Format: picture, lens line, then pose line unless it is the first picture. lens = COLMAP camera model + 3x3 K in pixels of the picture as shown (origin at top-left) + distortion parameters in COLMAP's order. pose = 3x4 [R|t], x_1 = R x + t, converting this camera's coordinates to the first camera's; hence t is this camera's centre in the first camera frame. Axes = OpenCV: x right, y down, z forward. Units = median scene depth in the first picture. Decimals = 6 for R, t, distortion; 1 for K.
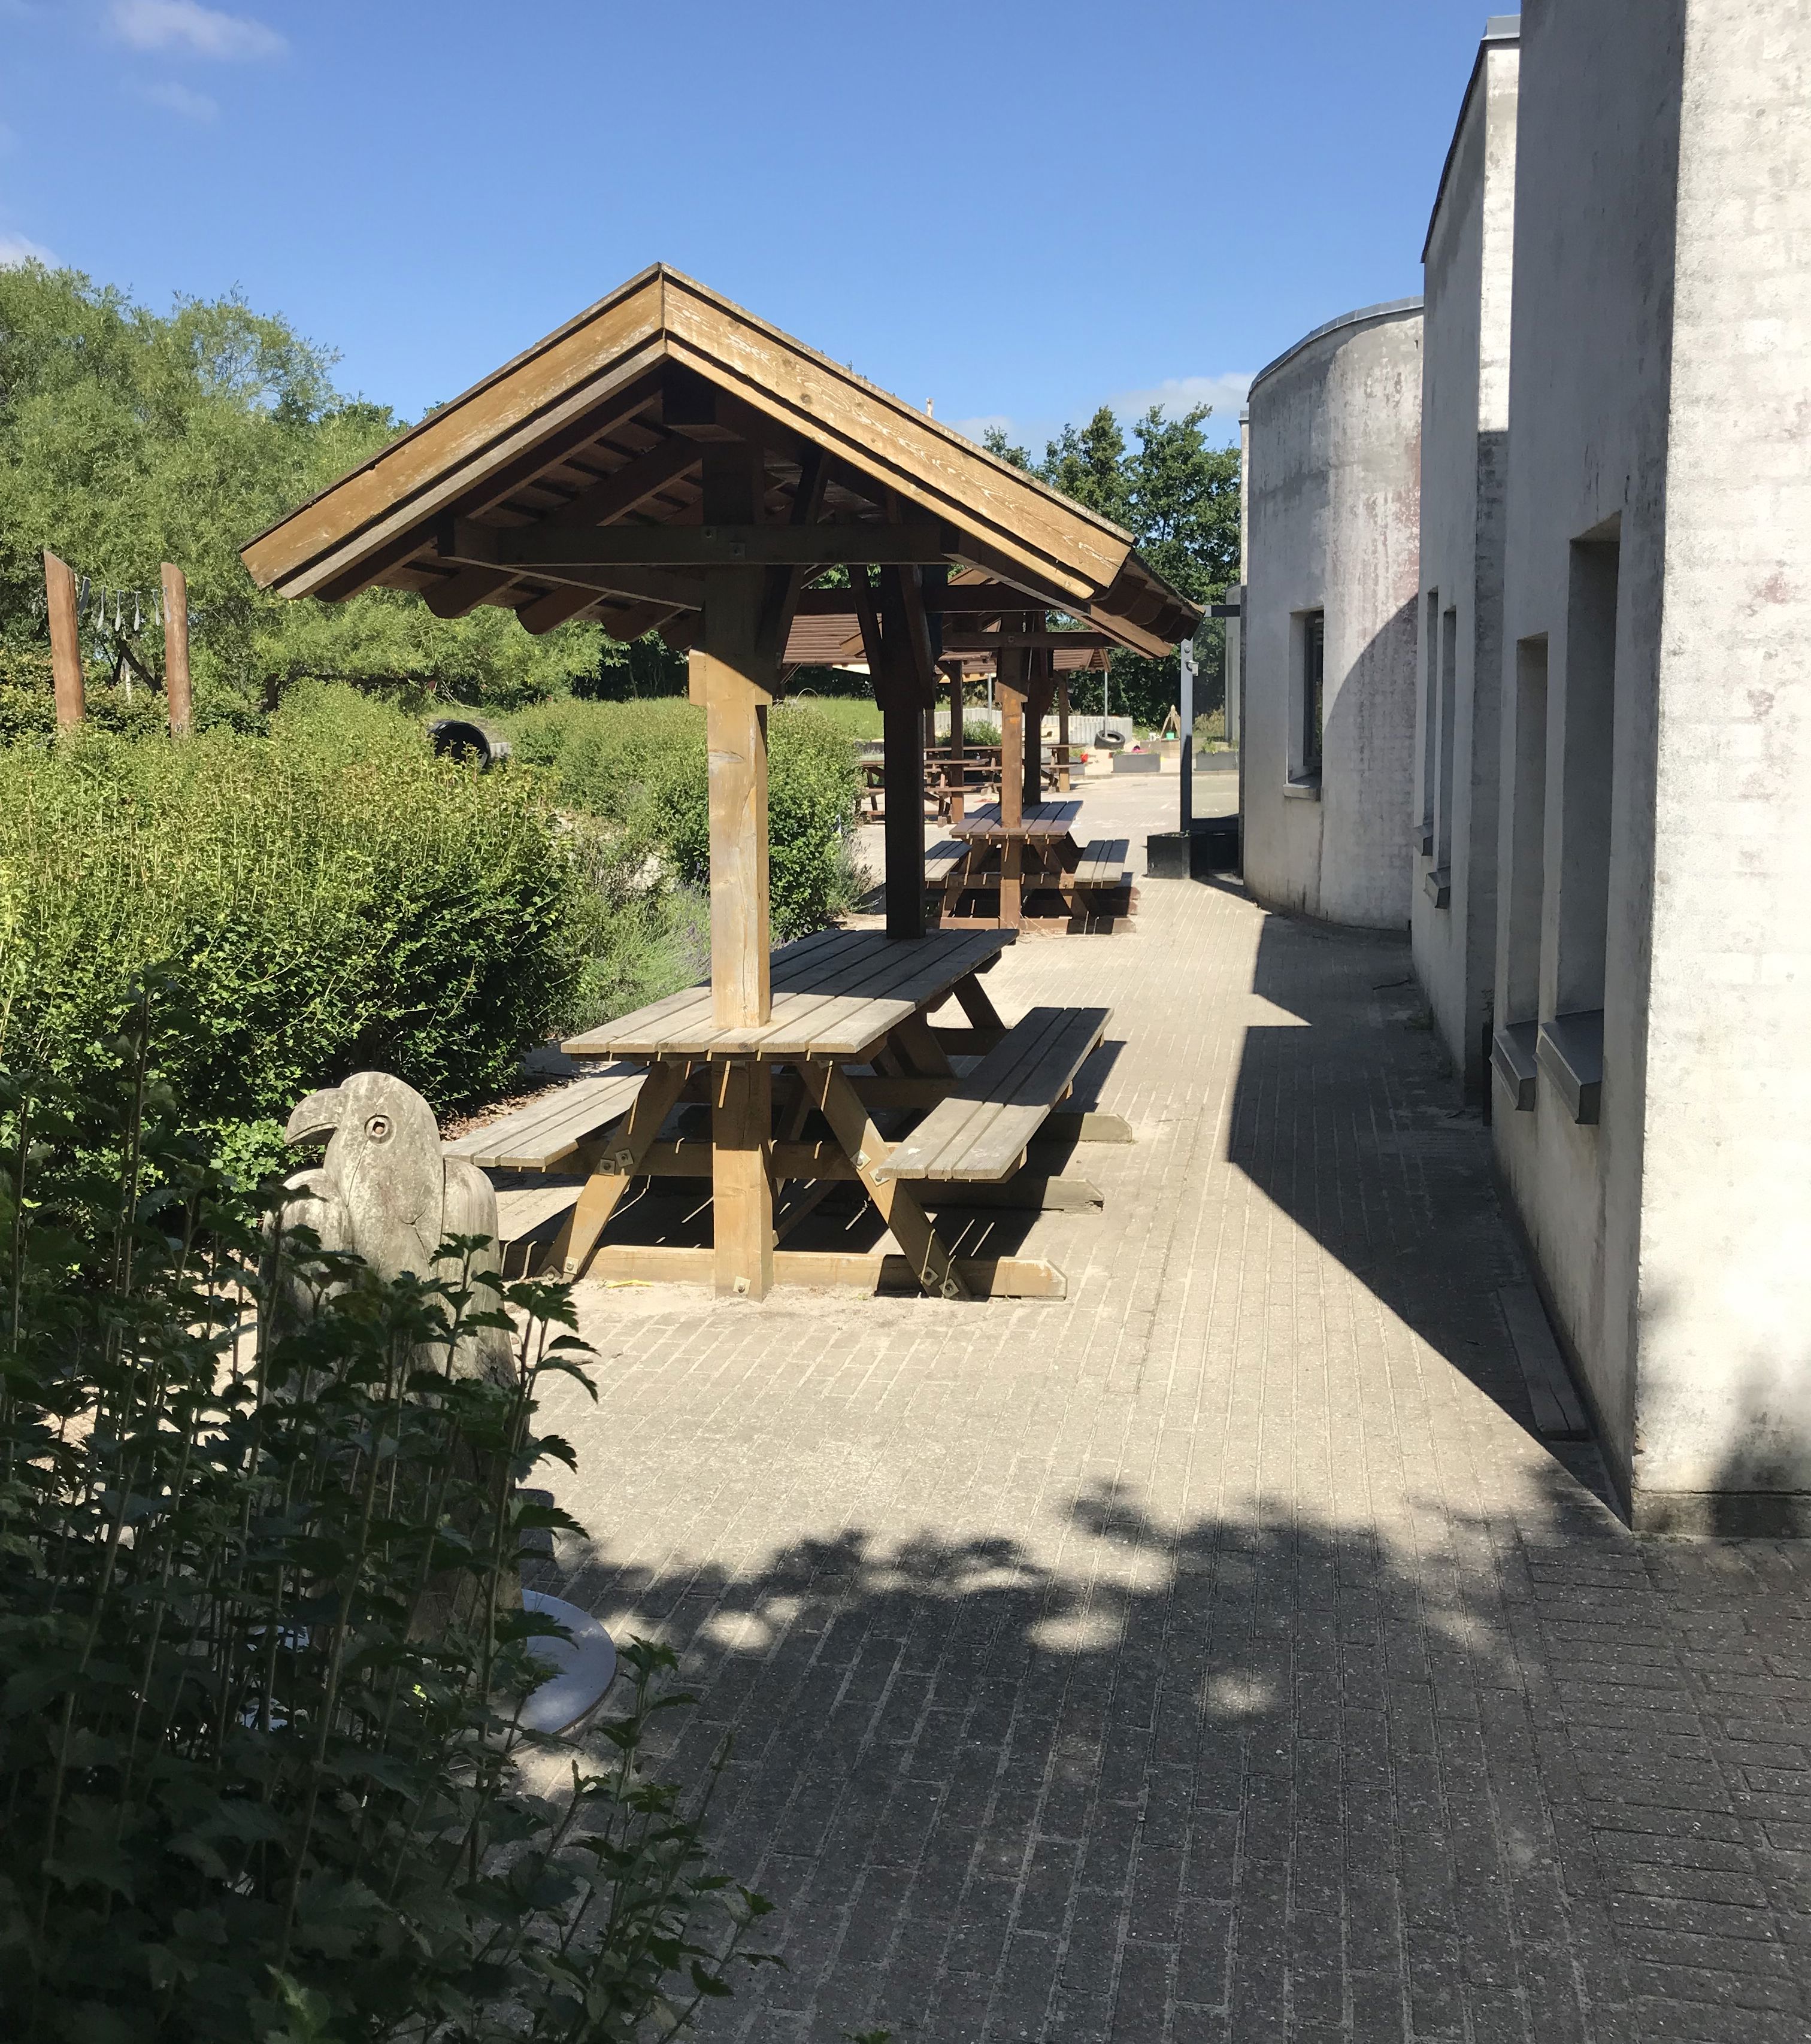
lens RADIAL K [[1888.9, 0, 903.3], [0, 1888.9, 1024.1], [0, 0, 1]] dist [-0.017840, 0.000000]
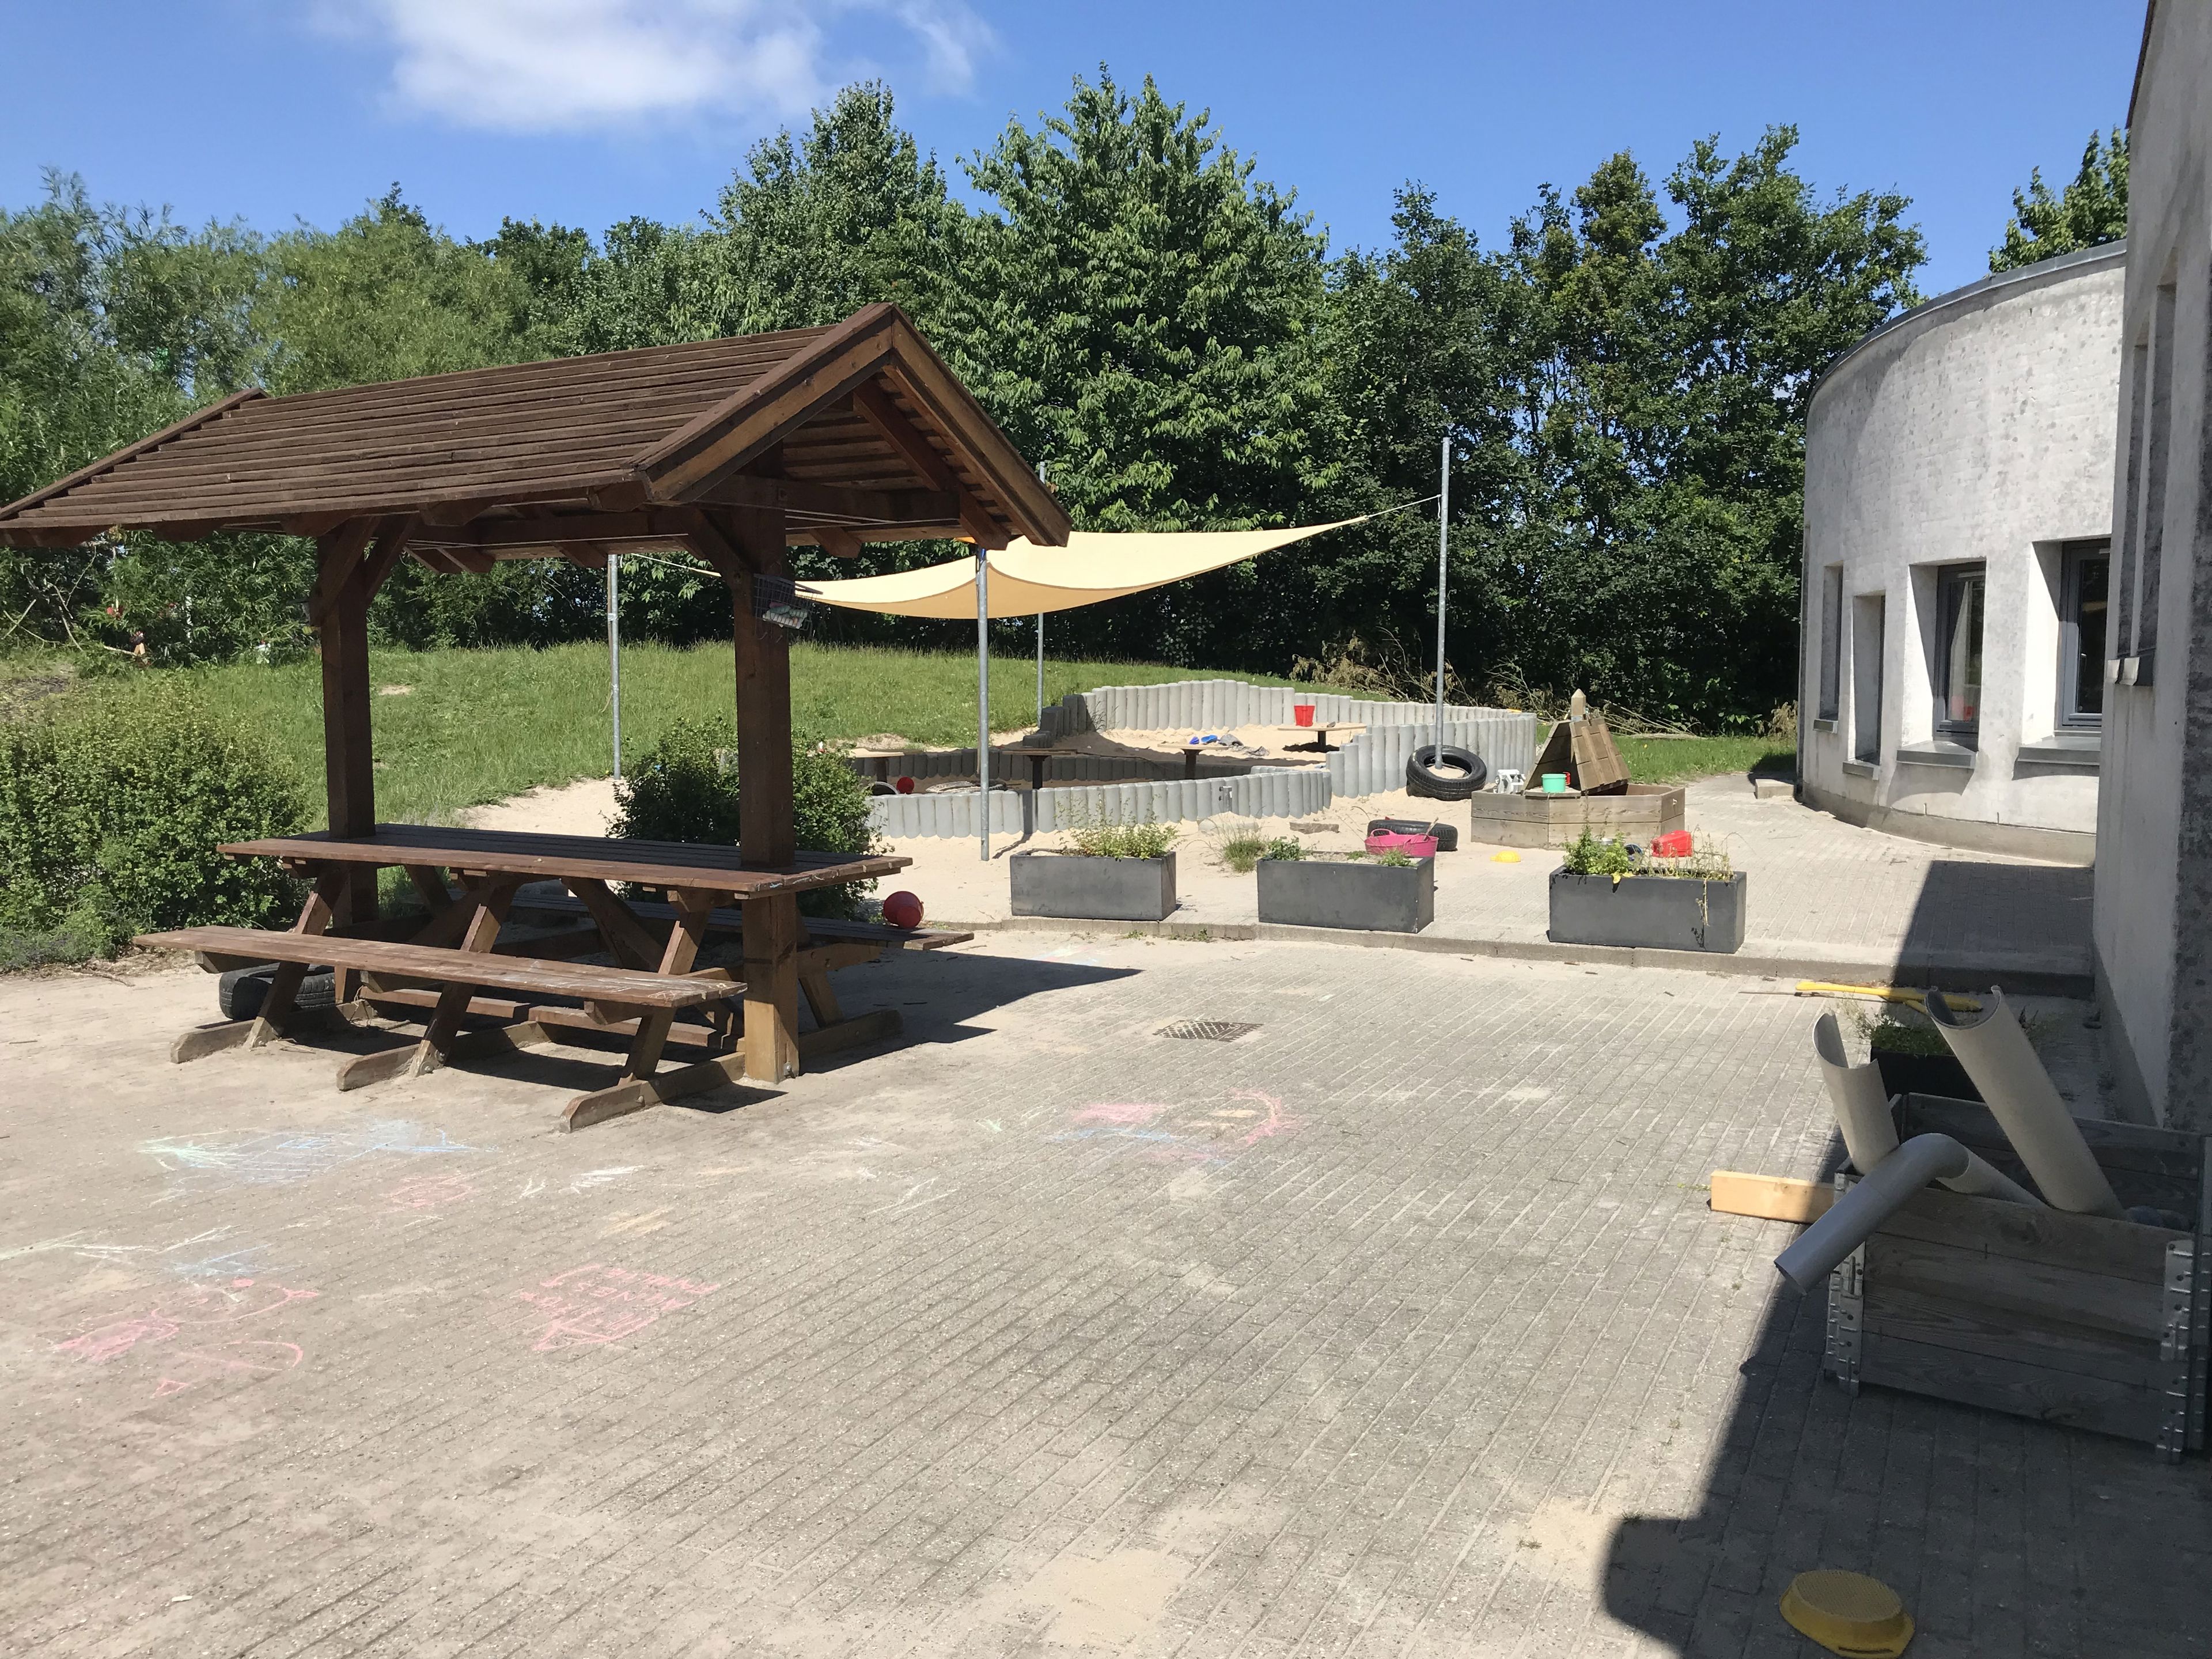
lens RADIAL K [[1784.2, 0, 1100.7], [0, 1784.2, 822.5], [0, 0, 1]] dist [-0.002829, -0.006289]
pose [[0.967634, 0.049302, -0.247495, 0.103673], [-0.068533, 0.995211, -0.069694, -0.085843], [0.242874, 0.084400, 0.966379, 0.490397]]
